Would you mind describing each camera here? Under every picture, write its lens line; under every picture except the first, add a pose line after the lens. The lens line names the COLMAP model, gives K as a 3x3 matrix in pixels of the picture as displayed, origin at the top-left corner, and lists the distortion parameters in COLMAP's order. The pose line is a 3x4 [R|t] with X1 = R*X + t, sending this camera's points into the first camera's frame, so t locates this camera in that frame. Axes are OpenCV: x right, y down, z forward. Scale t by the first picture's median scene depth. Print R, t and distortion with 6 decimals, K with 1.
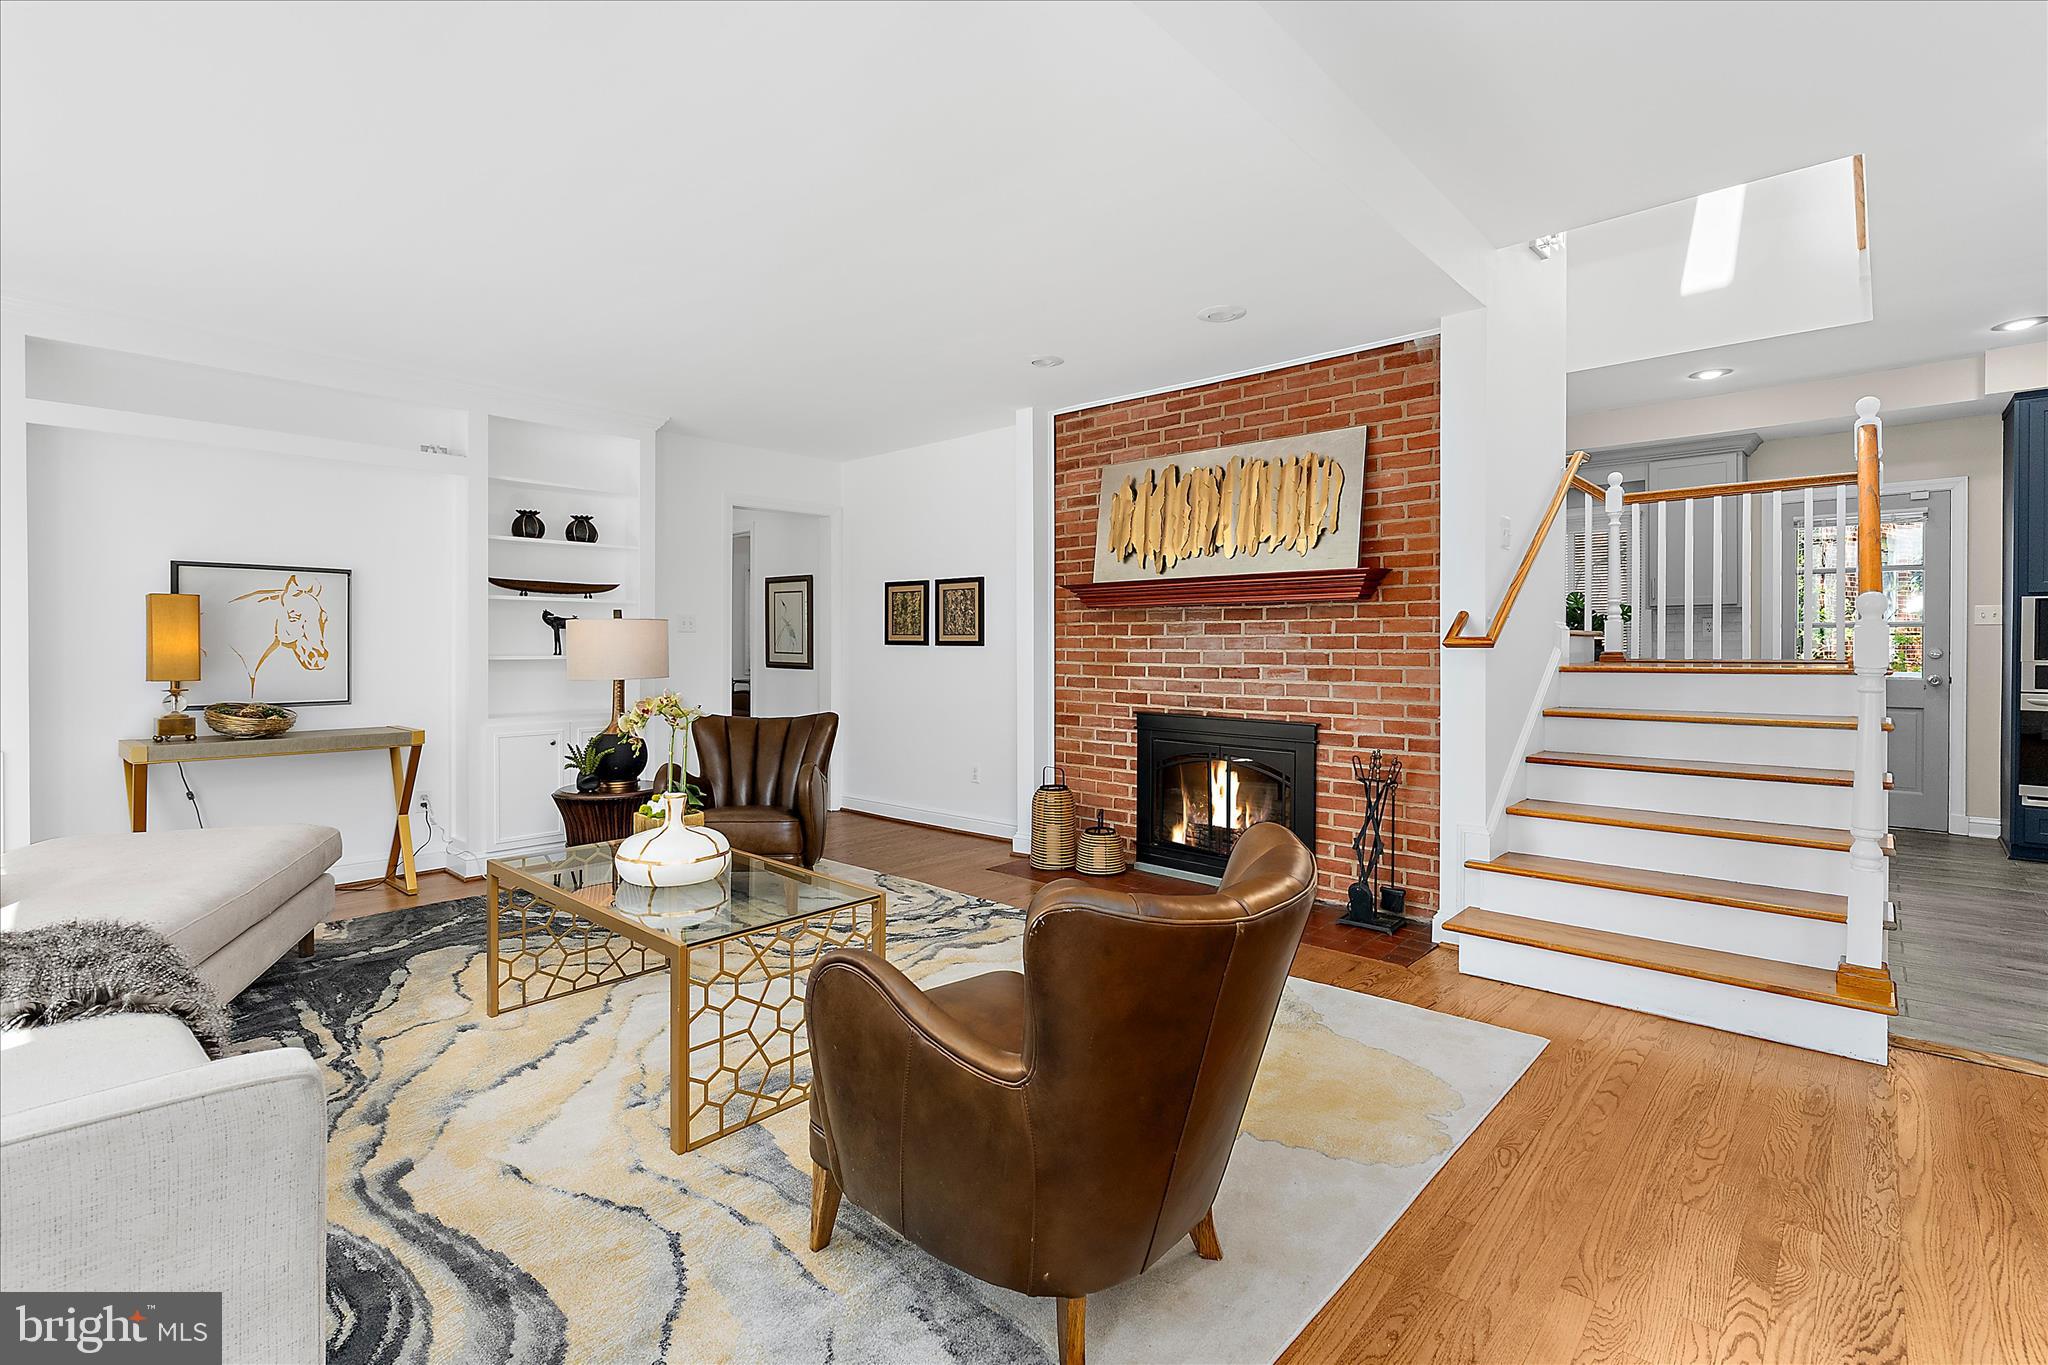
lens RADIAL K [[940.9, 0, 1017.4], [0, 940.9, 664.9], [0, 0, 1]] dist [-0.005529, 0.000778]
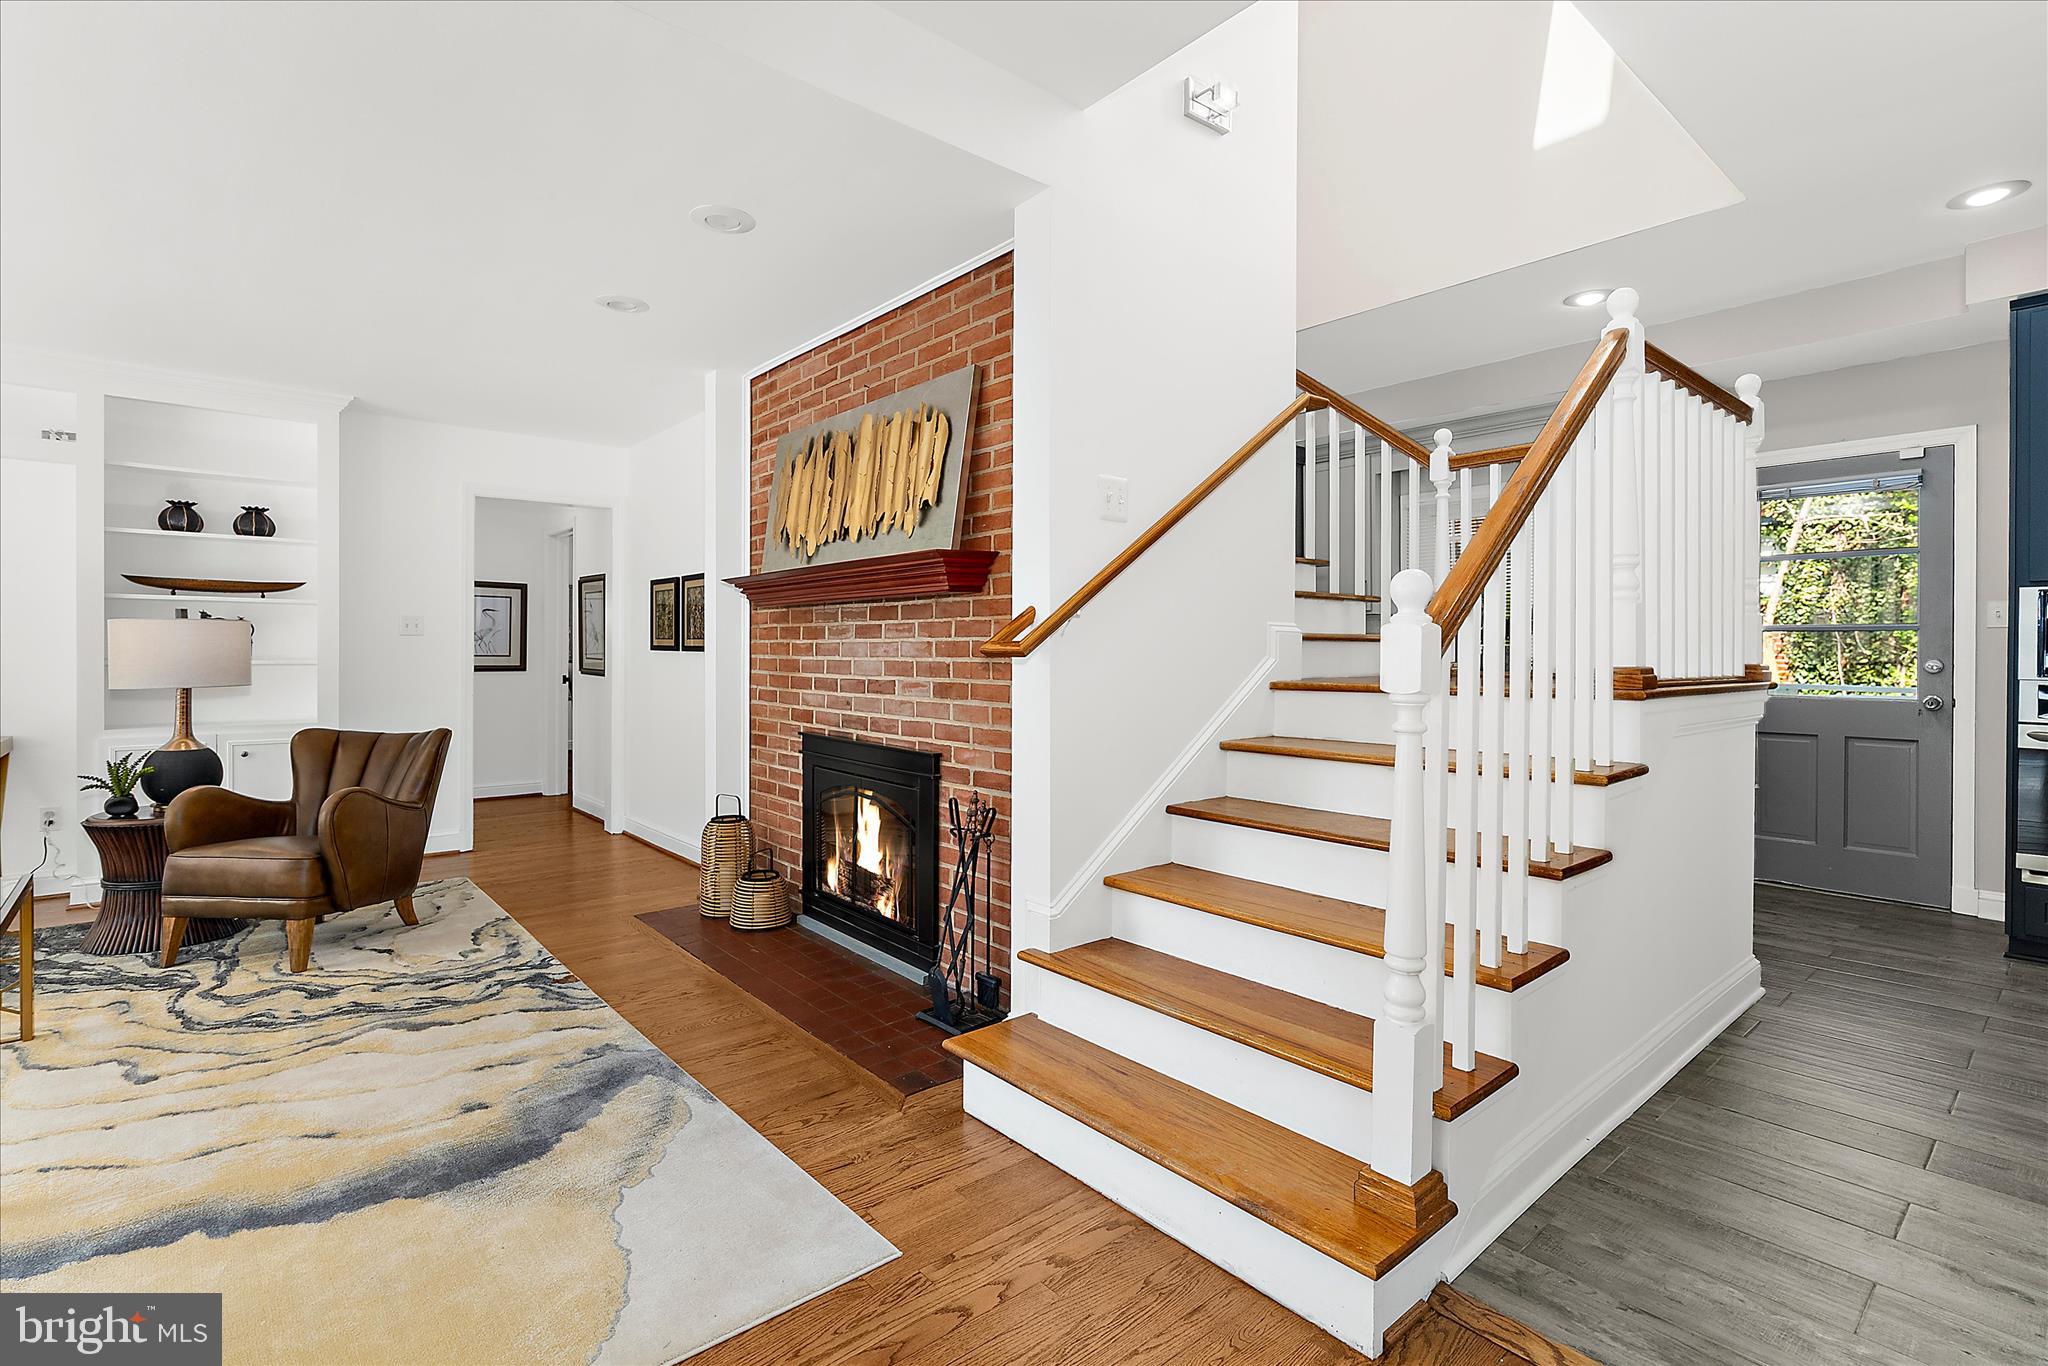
lens RADIAL K [[940.9, 0, 1028.4], [0, 940.9, 671.6], [0, 0, 1]] dist [-0.005529, 0.000778]
pose [[0.992230, 0.006475, -0.124252, 0.457640], [-0.006346, 0.999979, 0.001438, -0.006268], [0.124259, -0.000638, 0.992250, 0.222532]]
